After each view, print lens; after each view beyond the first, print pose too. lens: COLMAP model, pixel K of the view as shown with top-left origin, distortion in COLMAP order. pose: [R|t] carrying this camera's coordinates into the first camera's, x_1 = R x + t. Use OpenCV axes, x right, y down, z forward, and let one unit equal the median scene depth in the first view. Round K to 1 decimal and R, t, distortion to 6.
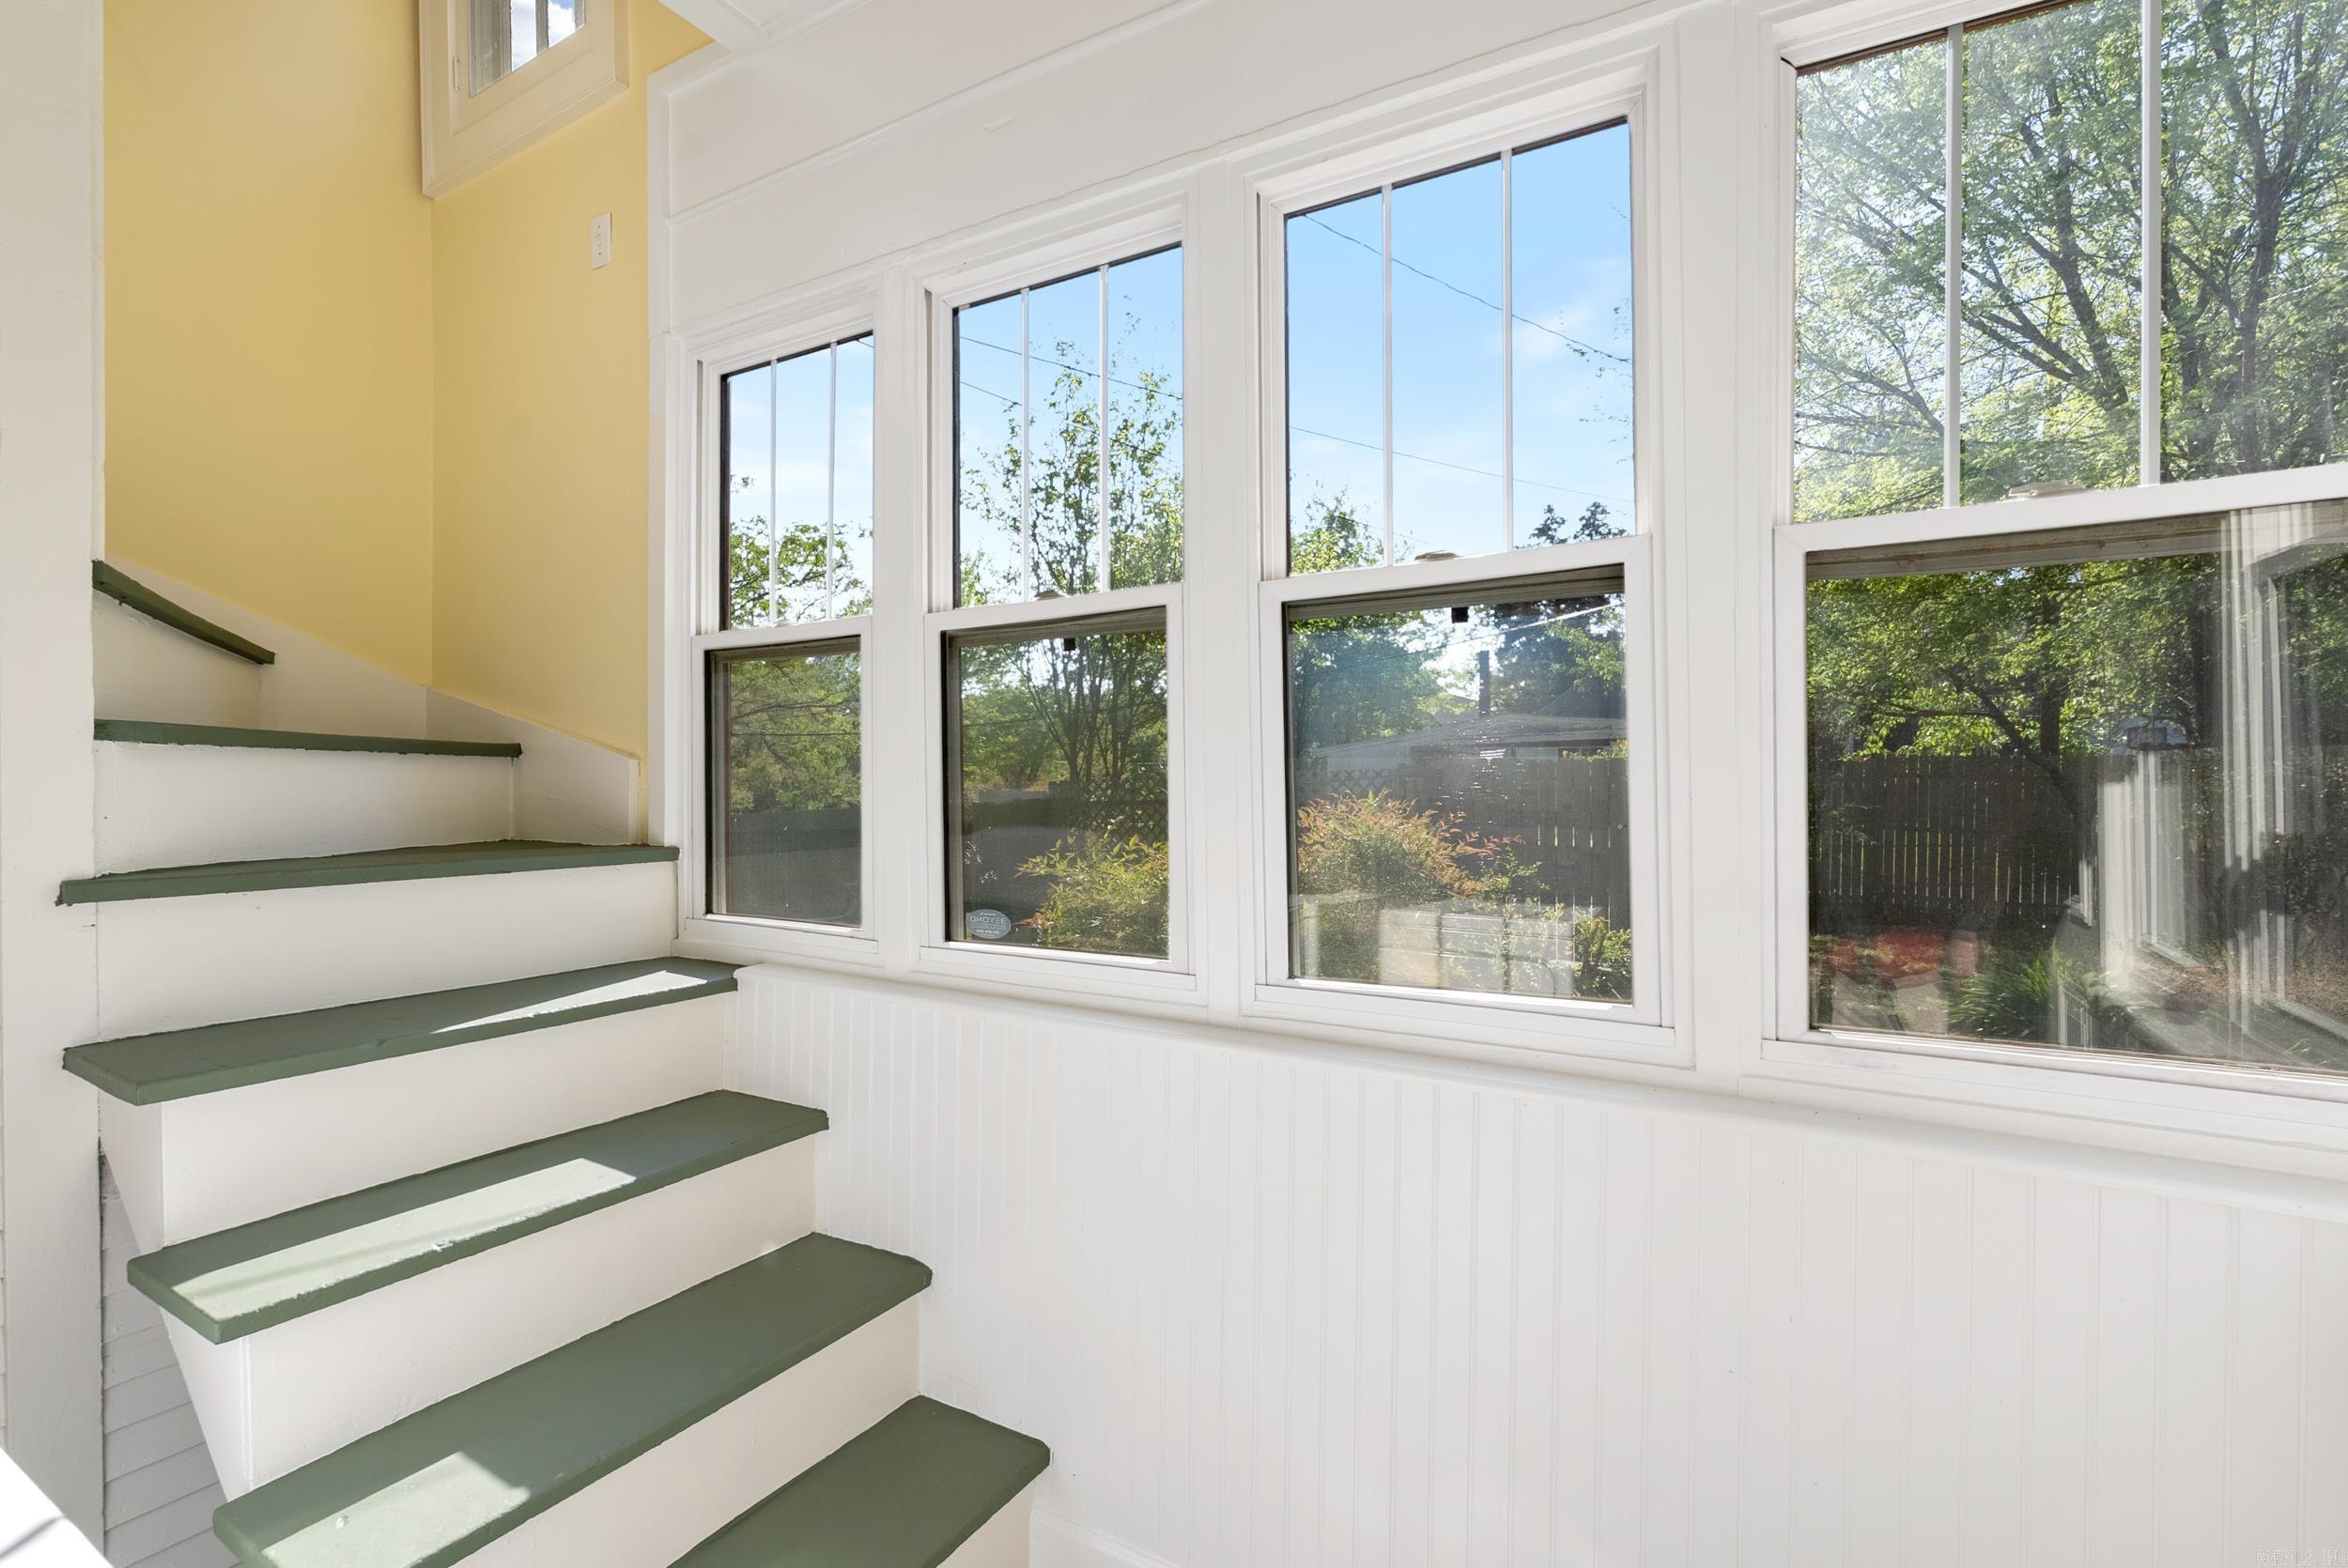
lens RADIAL K [[1039.2, 0, 1176.7], [0, 1039.2, 773.0], [0, 0, 1]] dist [-0.006116, 0.001009]
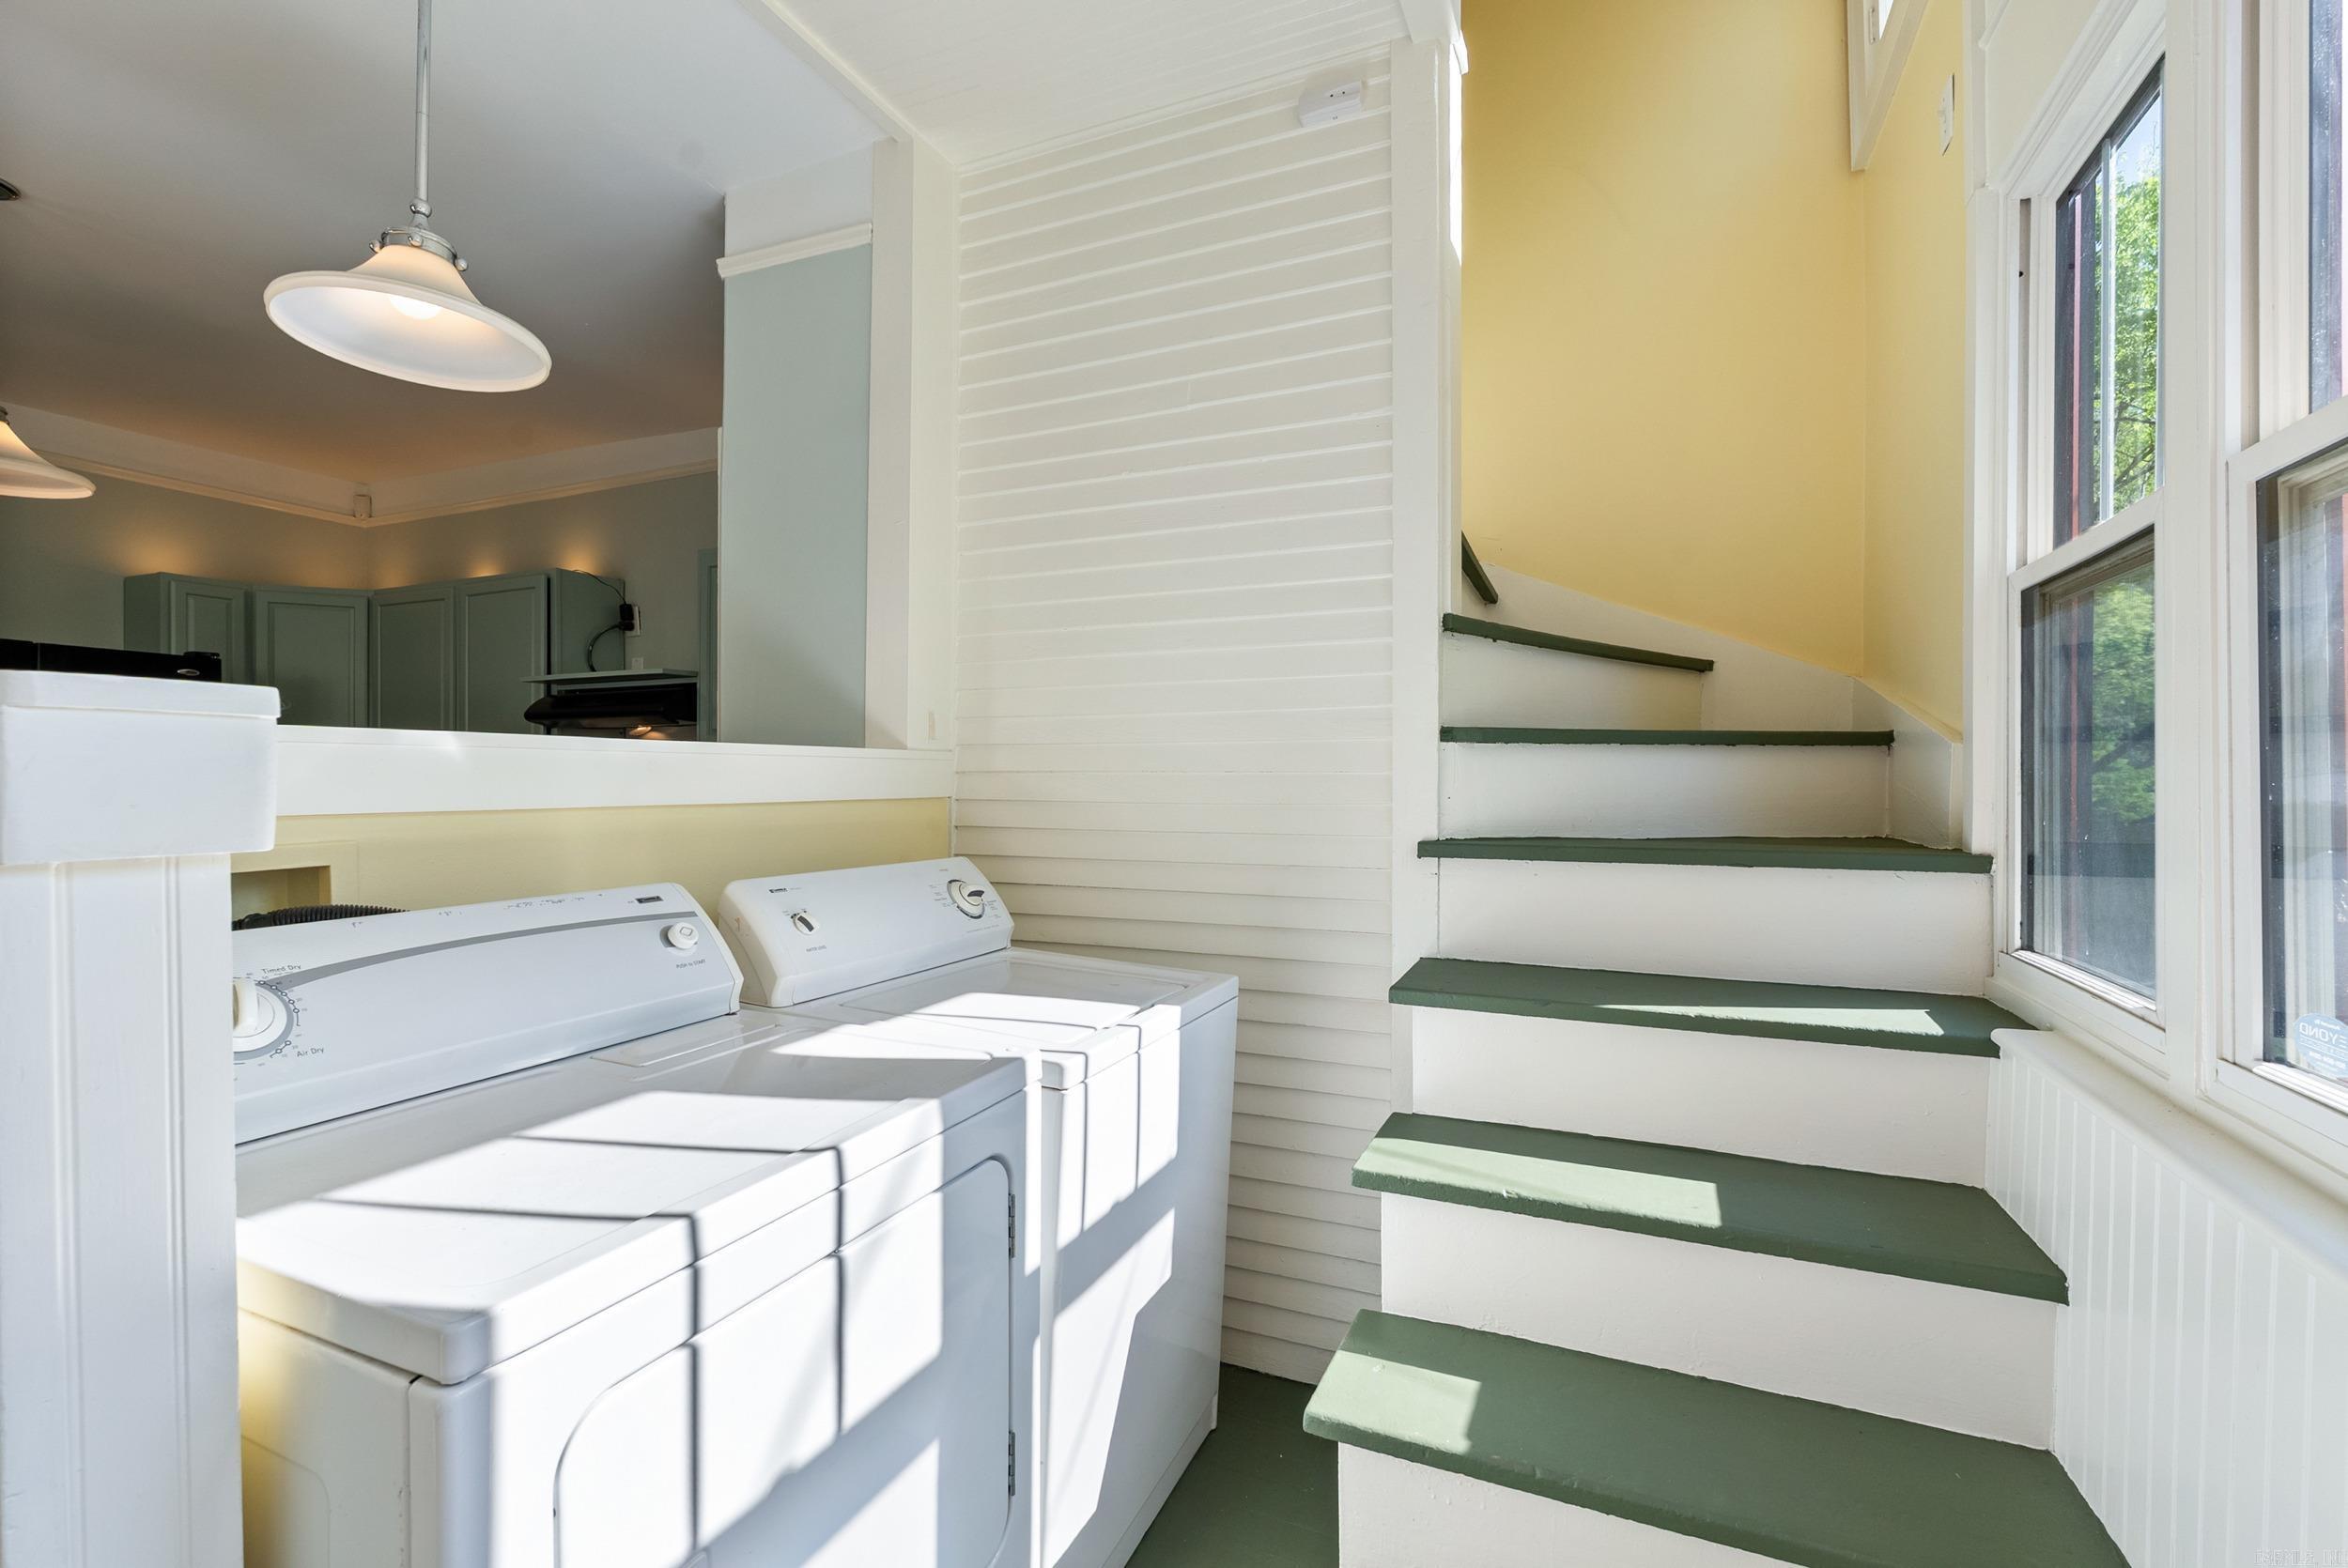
lens RADIAL K [[1039.2, 0, 1176.7], [0, 1039.2, 773.0], [0, 0, 1]] dist [-0.006116, 0.001009]
pose [[0.110711, -0.011347, -0.993788, 0.277789], [0.006817, 0.999920, -0.010657, 0.020262], [0.993829, -0.005595, 0.110779, 0.438579]]
